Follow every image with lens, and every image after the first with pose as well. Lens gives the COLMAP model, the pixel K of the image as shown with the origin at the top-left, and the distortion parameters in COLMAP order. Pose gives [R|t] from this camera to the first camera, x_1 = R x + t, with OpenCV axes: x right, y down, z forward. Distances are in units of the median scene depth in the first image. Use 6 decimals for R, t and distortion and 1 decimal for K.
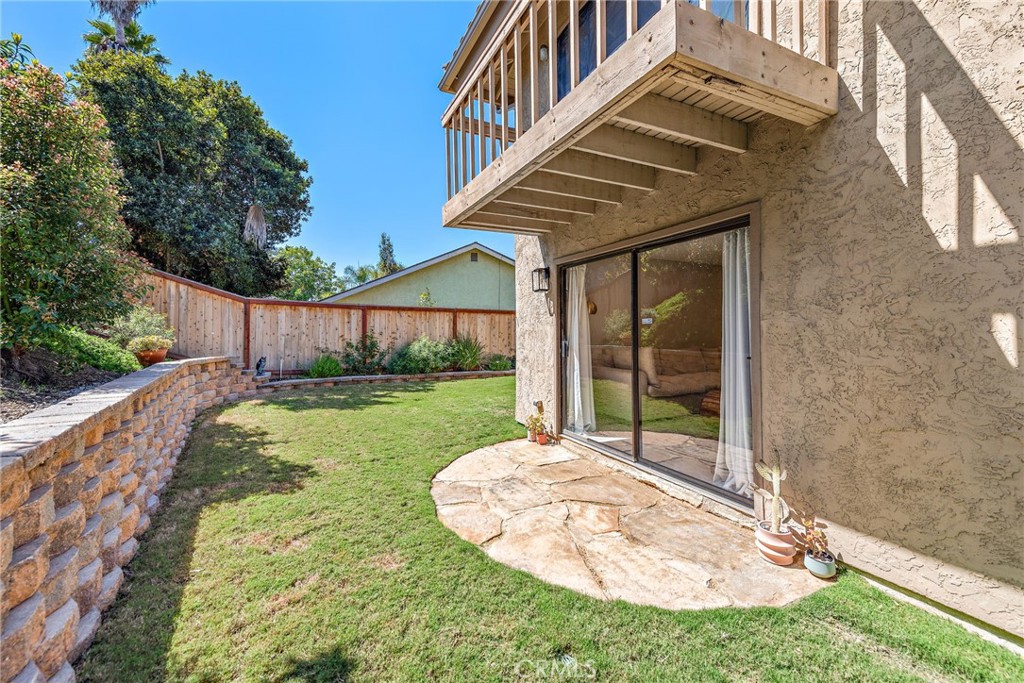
lens RADIAL K [[412.8, 0, 503.9], [0, 412.8, 323.8], [0, 0, 1]] dist [0.001241, -0.000312]
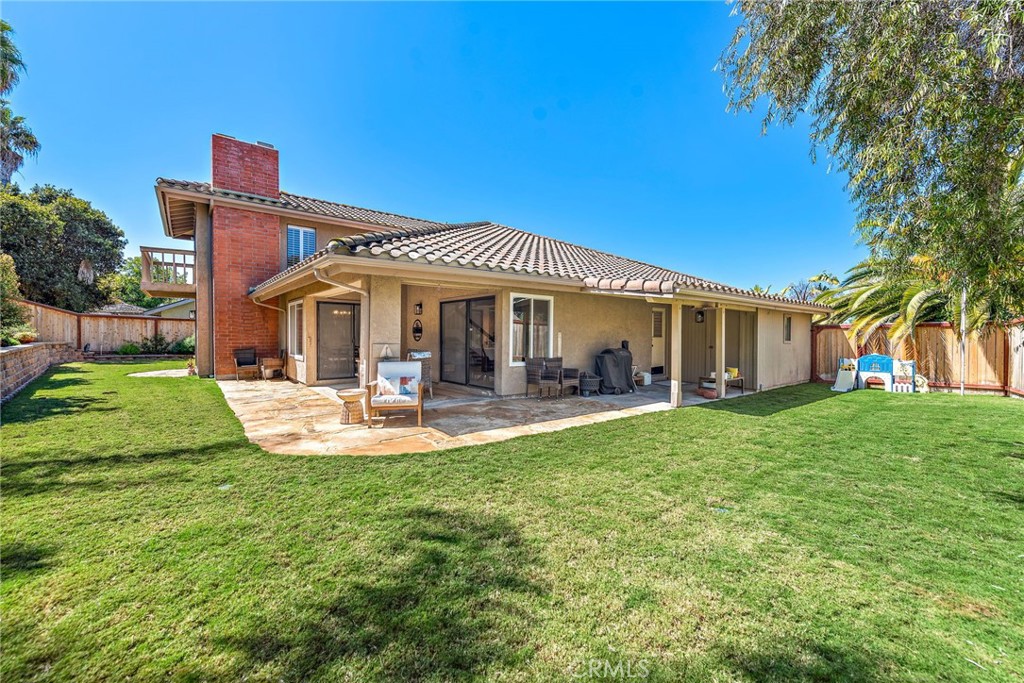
lens RADIAL K [[412.8, 0, 511.2], [0, 412.8, 342.0], [0, 0, 1]] dist [0.001241, -0.000312]
pose [[0.975759, 0.005623, 0.218774, 0.892803], [-0.011575, 0.999597, 0.025936, -0.002222], [-0.218540, -0.027839, 0.975431, -1.279610]]
